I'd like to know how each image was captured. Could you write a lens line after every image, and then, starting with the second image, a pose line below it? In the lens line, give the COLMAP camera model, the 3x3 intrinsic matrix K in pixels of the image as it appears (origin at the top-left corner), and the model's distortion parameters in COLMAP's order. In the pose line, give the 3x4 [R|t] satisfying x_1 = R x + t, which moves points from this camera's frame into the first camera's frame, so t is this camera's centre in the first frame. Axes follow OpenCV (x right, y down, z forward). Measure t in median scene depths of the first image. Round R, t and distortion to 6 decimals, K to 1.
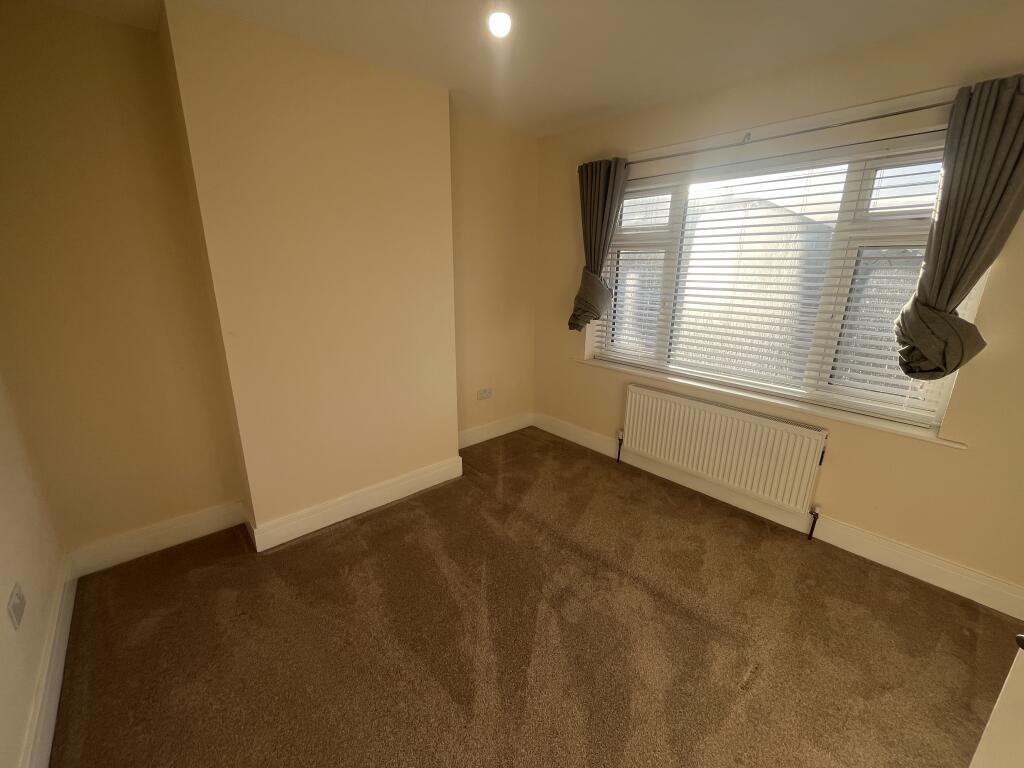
lens RADIAL K [[418.3, 0, 509.9], [0, 418.3, 384.2], [0, 0, 1]] dist [-0.008823, 0.001066]
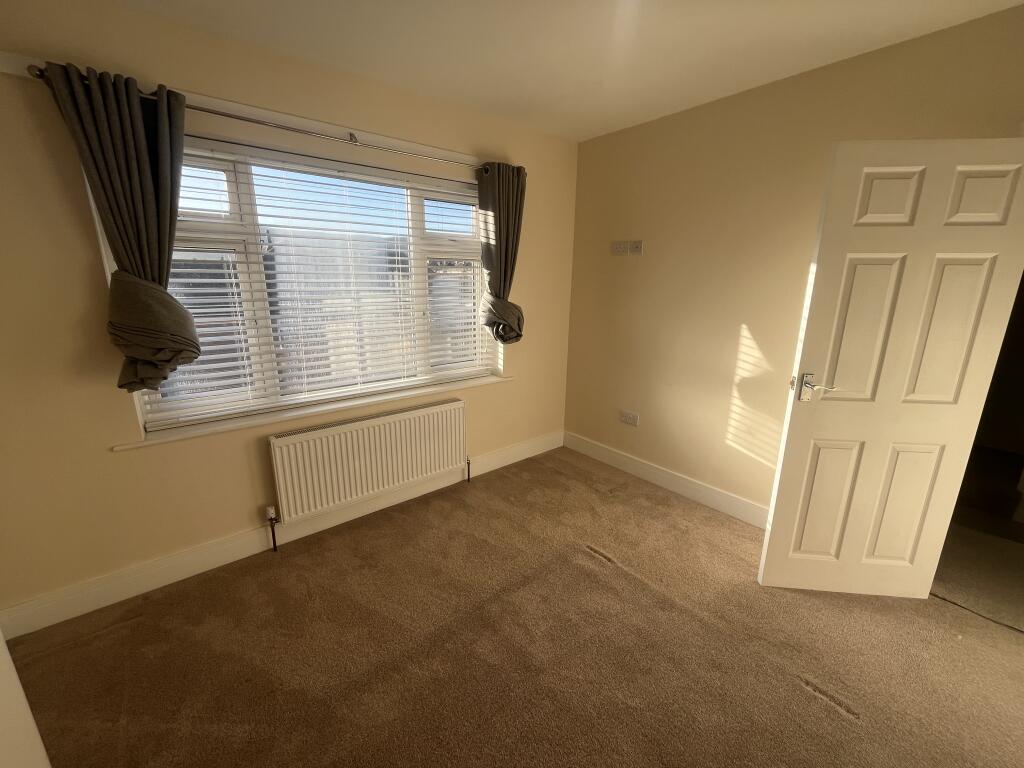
lens RADIAL K [[418.3, 0, 491.1], [0, 418.3, 386.1], [0, 0, 1]] dist [-0.008823, 0.001066]
pose [[0.042056, -0.248545, 0.967707, -0.443942], [0.270917, 0.935114, 0.228400, -0.176782], [-0.961684, 0.252563, 0.106662, 0.679651]]
